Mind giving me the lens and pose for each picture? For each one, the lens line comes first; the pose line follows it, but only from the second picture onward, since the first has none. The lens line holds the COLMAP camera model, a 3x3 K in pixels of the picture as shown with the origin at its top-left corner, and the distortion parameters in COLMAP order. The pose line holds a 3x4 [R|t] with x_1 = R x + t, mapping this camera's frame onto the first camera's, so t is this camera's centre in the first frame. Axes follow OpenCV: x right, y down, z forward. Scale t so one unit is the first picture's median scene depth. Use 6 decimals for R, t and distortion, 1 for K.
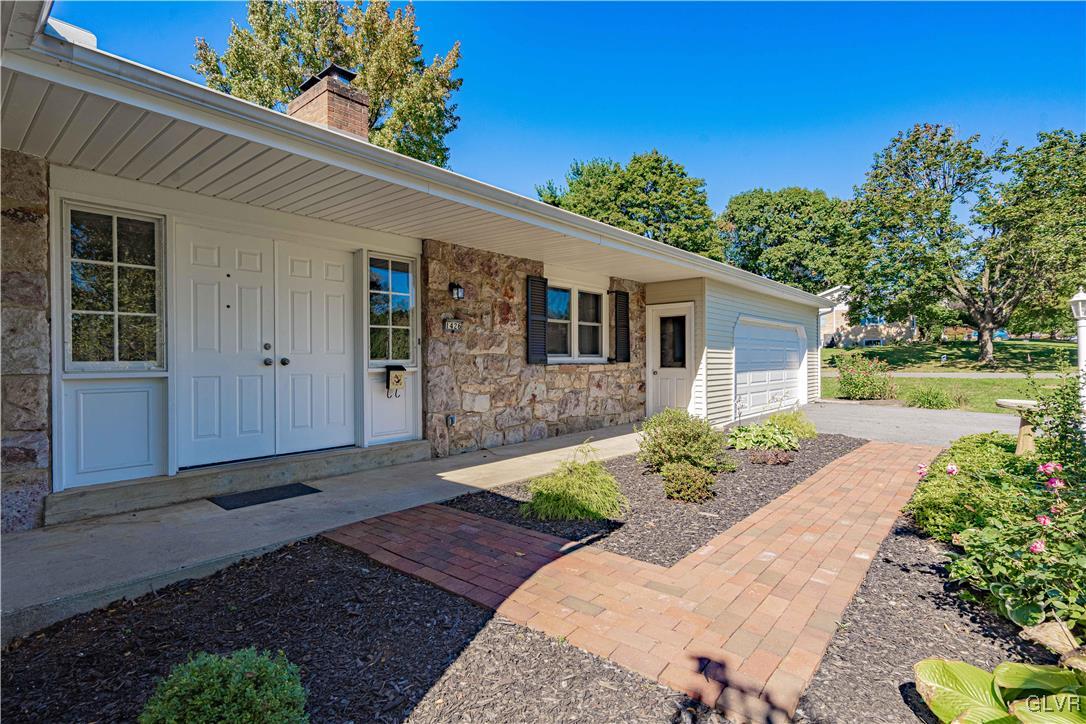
lens RADIAL K [[533.9, 0, 543.0], [0, 533.9, 362.0], [0, 0, 1]] dist [0.003834, 0.001233]
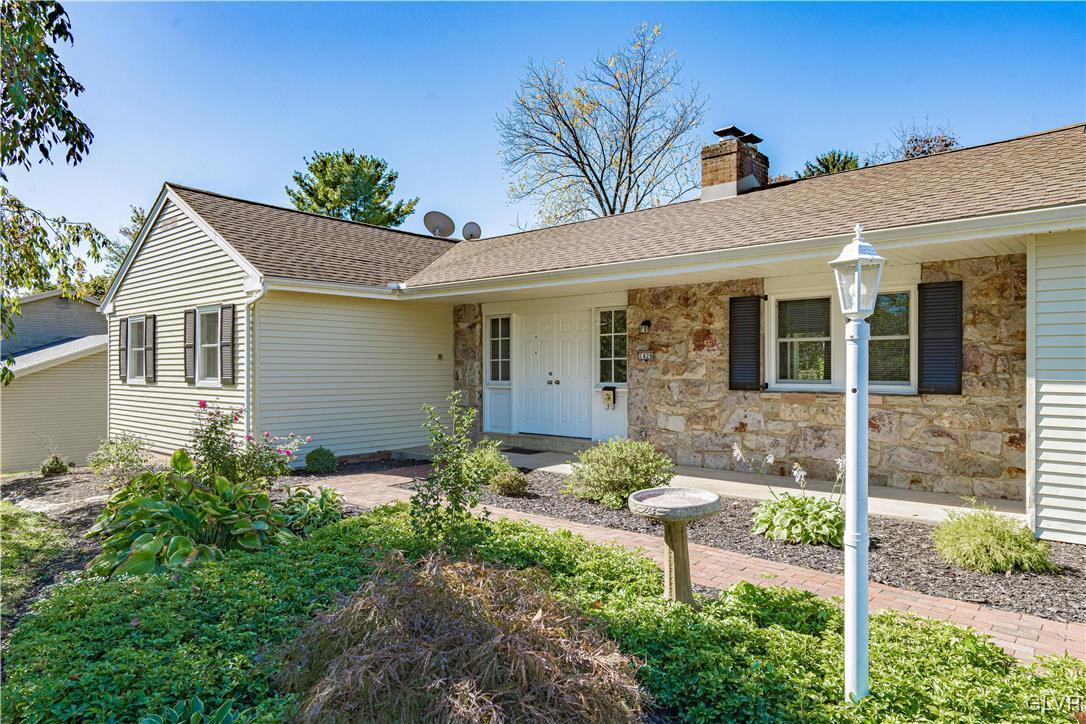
lens RADIAL K [[672.1, 0, 543.0], [0, 672.1, 362.0], [0, 0, 1]] dist [0.003616, 0.001147]
pose [[0.002424, -0.003178, -0.999992, 1.177765], [-0.003636, 0.999988, -0.003186, -0.041424], [0.999990, 0.003644, 0.002412, 0.656995]]
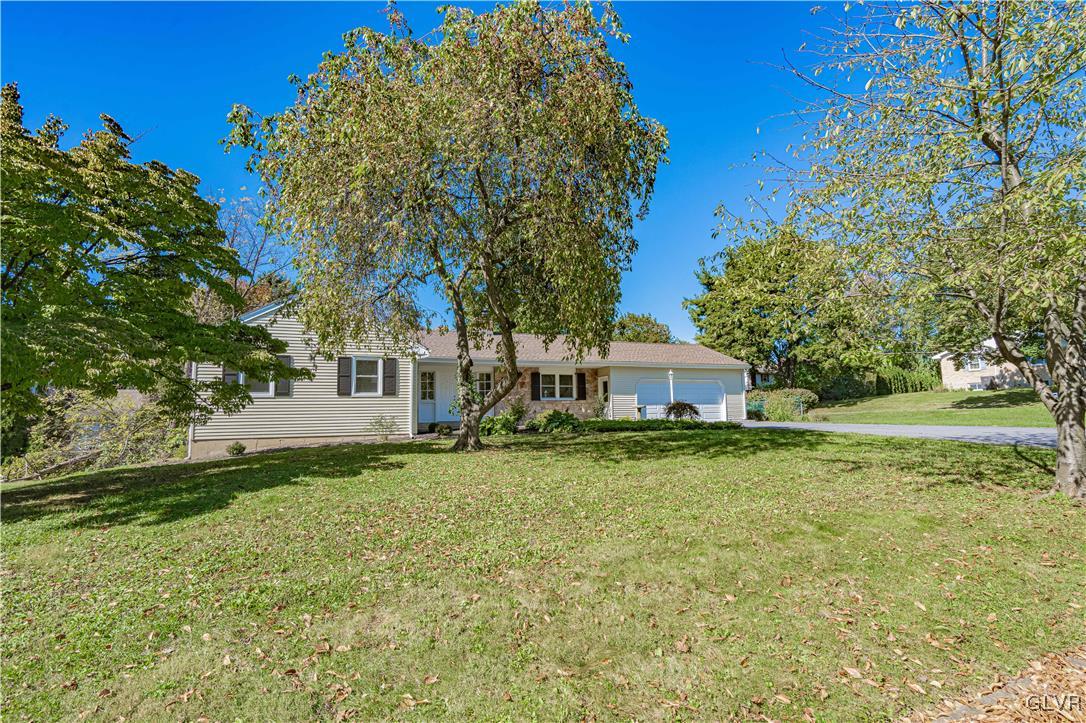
lens RADIAL K [[533.9, 0, 543.0], [0, 533.9, 361.5], [0, 0, 1]] dist [0.003834, 0.001233]
pose [[0.896852, -0.063445, -0.437757, 1.415509], [0.015723, 0.993607, -0.111794, 0.127620], [0.442051, 0.093380, 0.892116, -1.789388]]
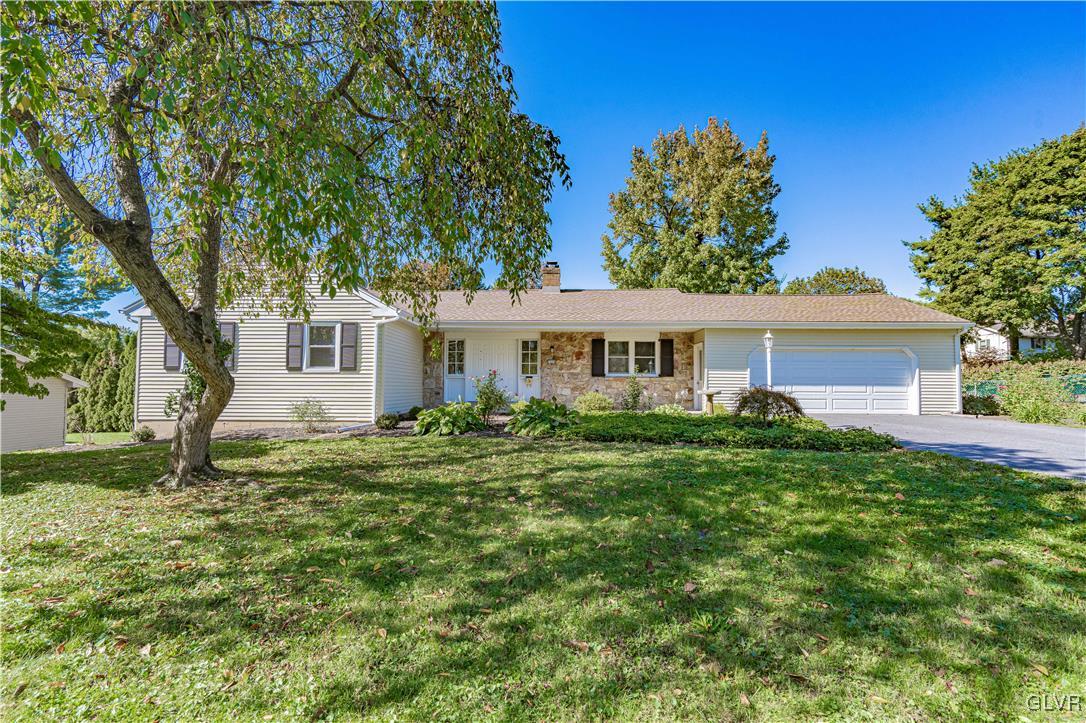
lens RADIAL K [[488.9, 0, 543.0], [0, 488.9, 361.5], [0, 0, 1]] dist [0.002767, 0.000175]
pose [[0.647122, -0.032341, -0.761700, 1.469297], [-0.010366, 0.998634, -0.051207, 0.049872], [0.762316, 0.041033, 0.645903, -0.556763]]
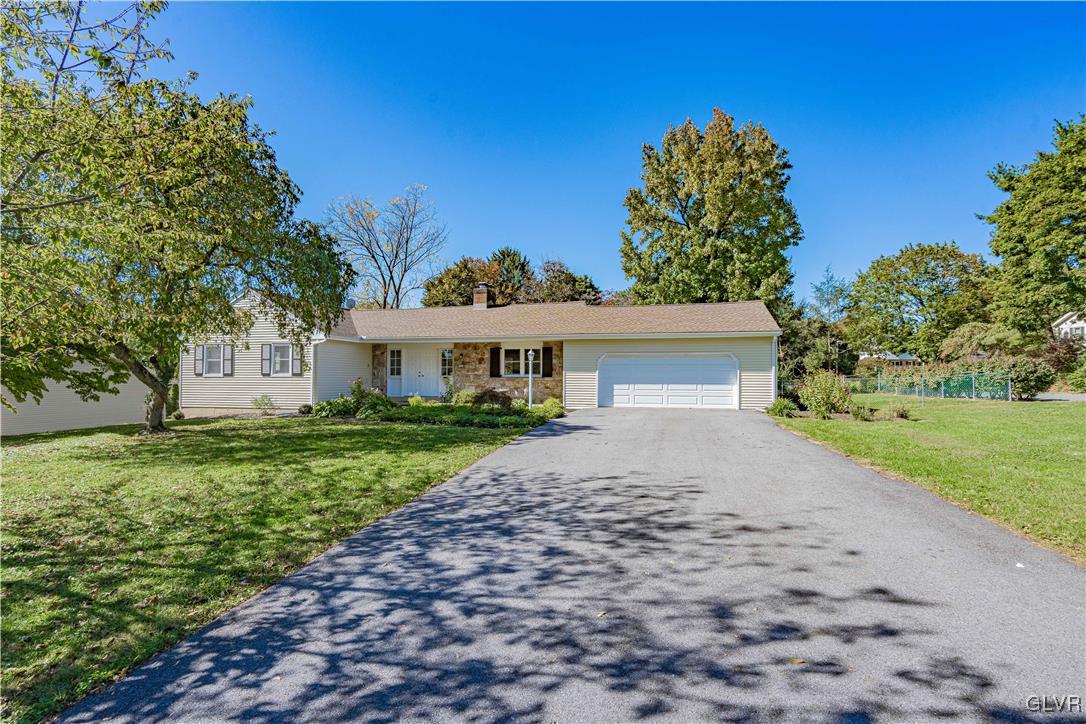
lens RADIAL K [[533.9, 0, 543.0], [0, 533.9, 362.0], [0, 0, 1]] dist [0.003834, 0.001233]
pose [[0.470622, -0.018920, -0.882132, 2.780642], [-0.007210, 0.999654, -0.025287, -0.007569], [0.882306, 0.018261, 0.470322, -0.164350]]
